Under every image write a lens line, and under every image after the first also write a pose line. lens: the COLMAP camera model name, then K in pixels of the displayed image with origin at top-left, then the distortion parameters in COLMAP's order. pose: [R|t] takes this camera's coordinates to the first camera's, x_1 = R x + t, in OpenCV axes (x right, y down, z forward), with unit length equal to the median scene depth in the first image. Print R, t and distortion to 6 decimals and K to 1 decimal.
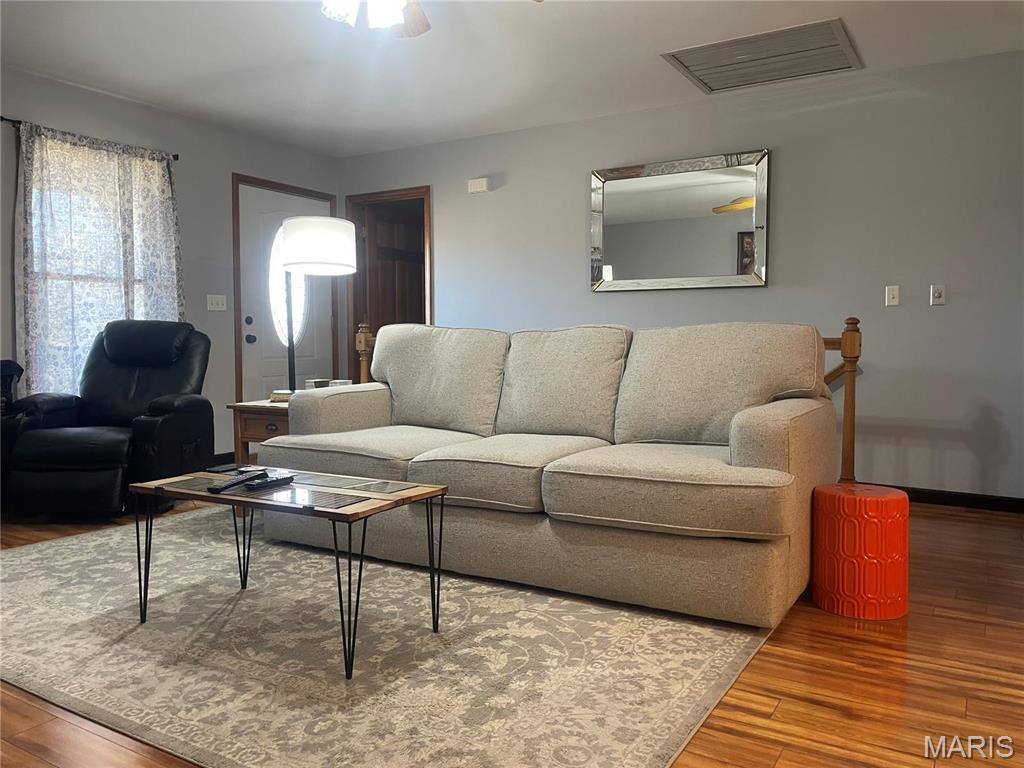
lens RADIAL K [[773.3, 0, 519.0], [0, 773.3, 378.9], [0, 0, 1]] dist [0.097459, -0.134209]
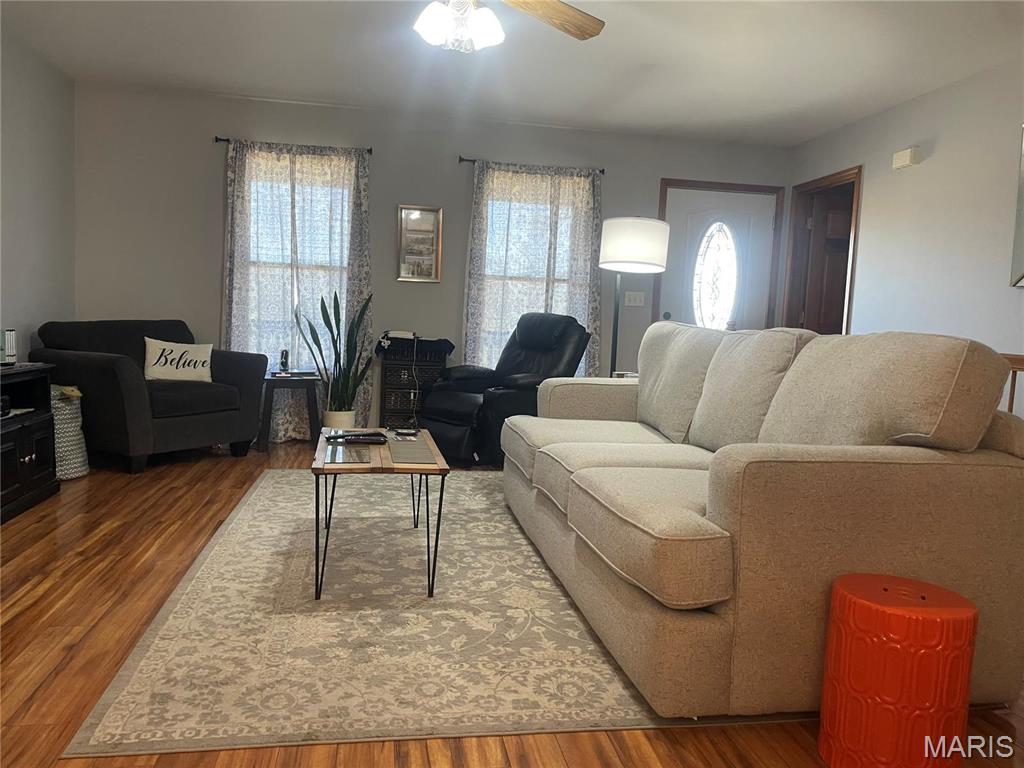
lens RADIAL K [[773.3, 0, 519.0], [0, 773.3, 378.9], [0, 0, 1]] dist [0.097459, -0.134209]
pose [[0.656415, 0.088812, -0.749154, 0.691199], [-0.085283, 0.995416, 0.043281, -0.036527], [0.749564, 0.035480, 0.660980, 0.315598]]
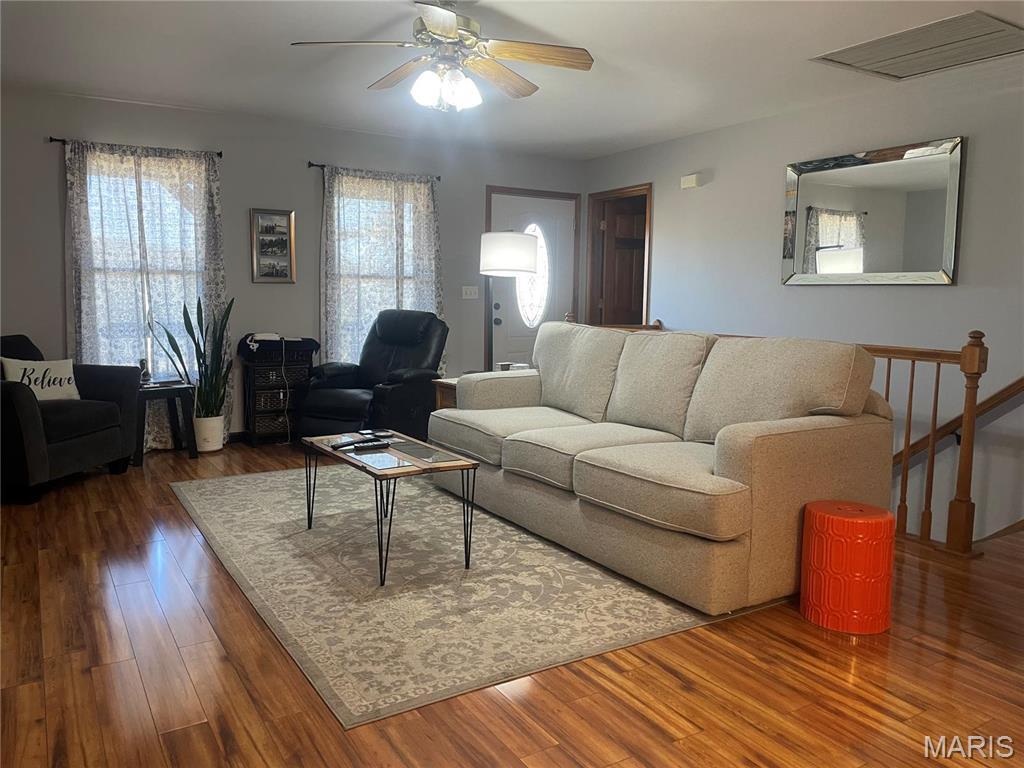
lens RADIAL K [[771.6, 0, 512.4], [0, 771.6, 373.8], [0, 0, 1]] dist [0.096625, -0.132036]
pose [[0.886642, 0.058634, -0.458725, 0.498094], [-0.037206, 0.997758, 0.055622, -0.079429], [0.460958, -0.032249, 0.886836, -0.127314]]
